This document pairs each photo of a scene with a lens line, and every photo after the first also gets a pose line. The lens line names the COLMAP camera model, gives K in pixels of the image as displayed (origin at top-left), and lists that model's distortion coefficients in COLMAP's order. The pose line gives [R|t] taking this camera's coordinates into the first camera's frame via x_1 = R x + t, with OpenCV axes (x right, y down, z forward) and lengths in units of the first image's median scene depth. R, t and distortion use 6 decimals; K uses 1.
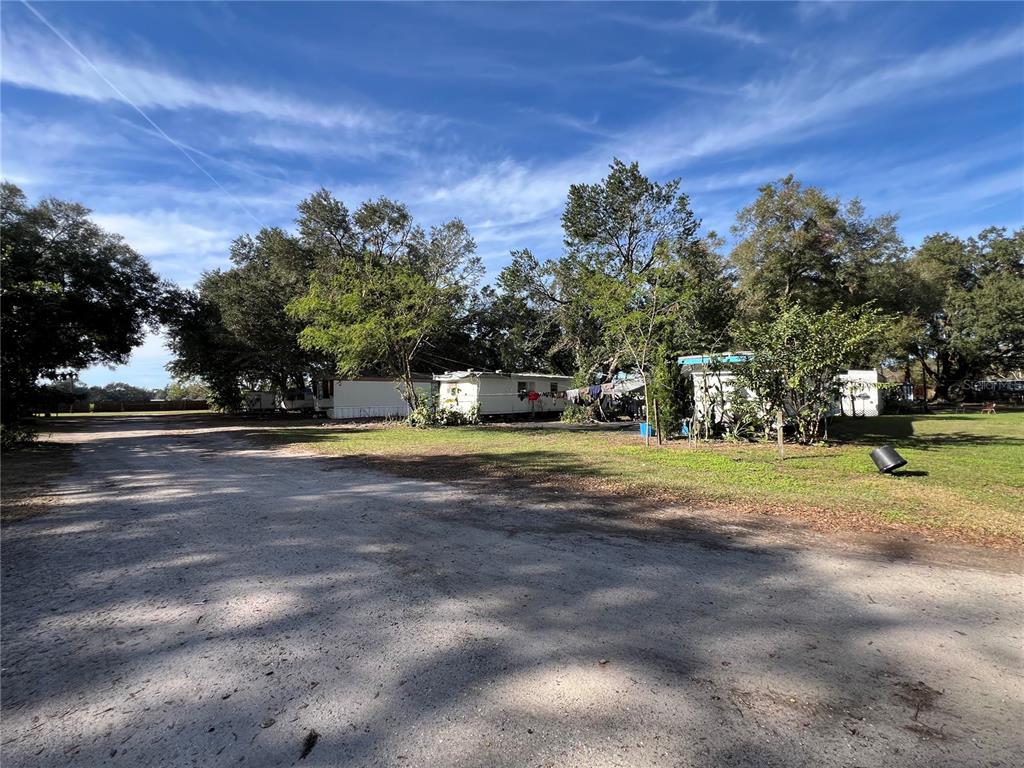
lens RADIAL K [[409.5, 0, 511.4], [0, 409.5, 380.4], [0, 0, 1]] dist [0.001021, -0.000538]
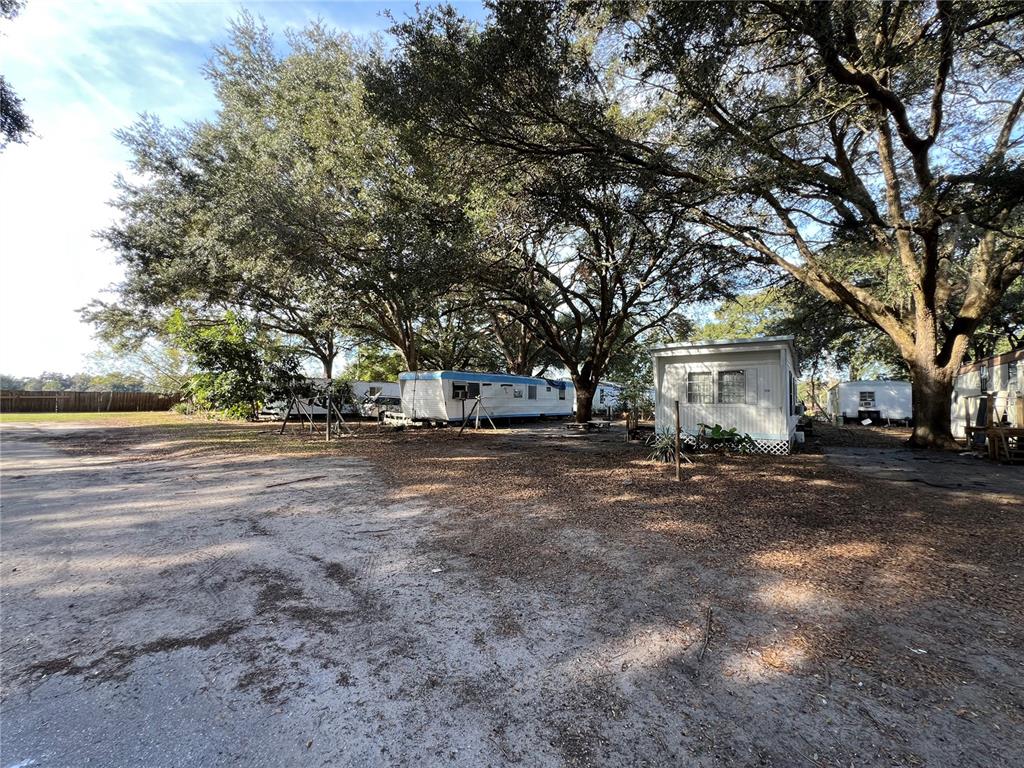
lens RADIAL K [[409.5, 0, 522.0], [0, 409.5, 386.6], [0, 0, 1]] dist [0.001021, -0.000538]
pose [[0.985723, 0.031486, 0.165408, -0.217320], [-0.032831, 0.999446, 0.005403, 0.012720], [-0.165146, -0.010756, 0.986210, 0.238833]]
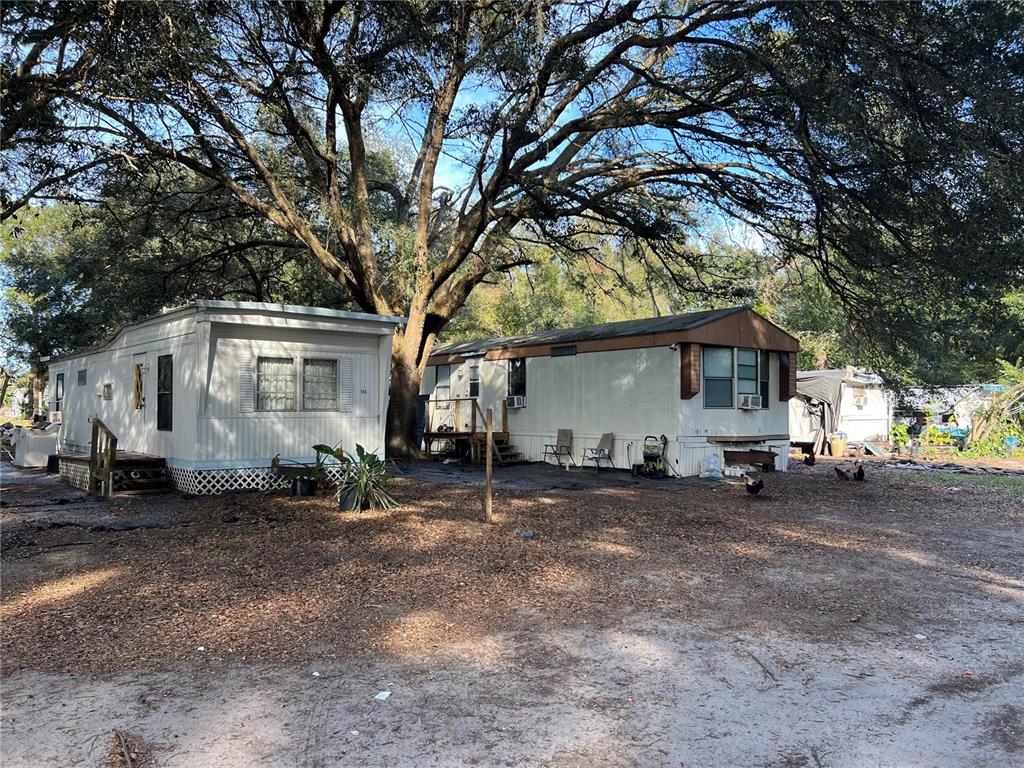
lens RADIAL K [[762.3, 0, 508.4], [0, 762.3, 398.3], [0, 0, 1]] dist [0.024662, -0.031644]
pose [[0.090763, 0.031297, 0.995381, -0.260362], [-0.046766, 0.998537, -0.027131, 0.015295], [-0.994774, -0.044088, 0.092094, 0.285675]]
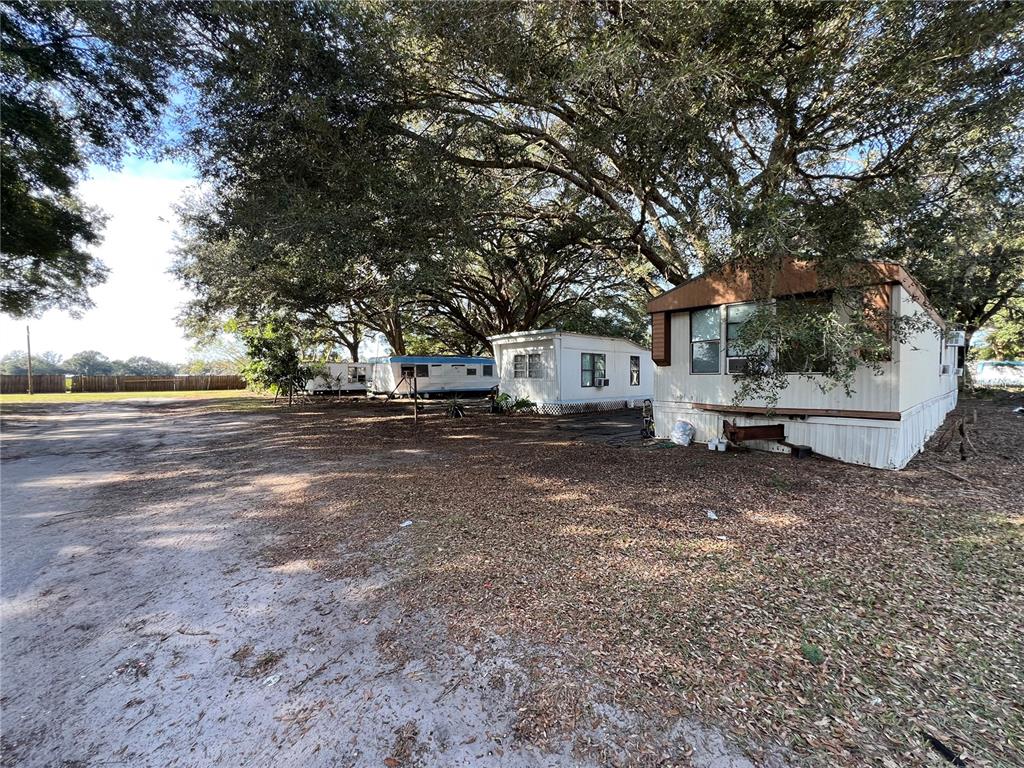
lens RADIAL K [[409.5, 0, 513.9], [0, 409.5, 384.3], [0, 0, 1]] dist [0.001021, -0.000538]
pose [[0.999408, 0.010545, -0.032745, -0.156927], [-0.008483, 0.998009, 0.062506, 0.009493], [0.033339, -0.062191, 0.997507, 0.196896]]
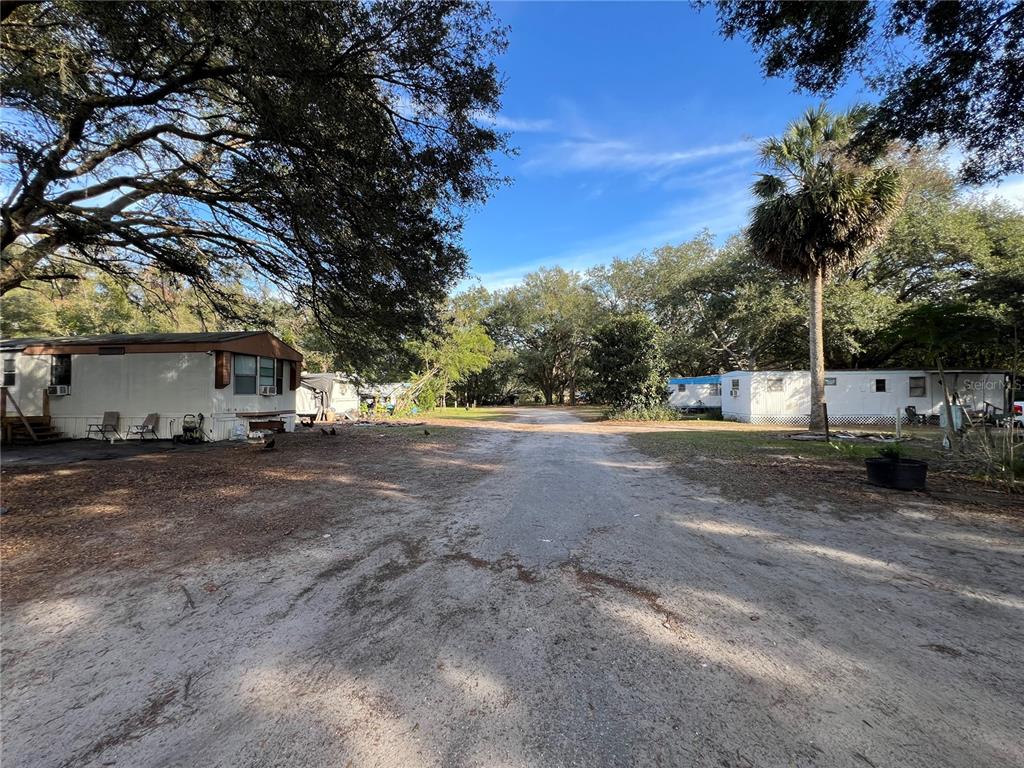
lens RADIAL K [[409.5, 0, 504.7], [0, 409.5, 382.9], [0, 0, 1]] dist [0.001021, -0.000538]
pose [[-0.640241, 0.042866, 0.766977, -0.254218], [-0.017899, 0.997338, -0.070682, 0.015131], [-0.767965, -0.058982, -0.637770, 0.278484]]
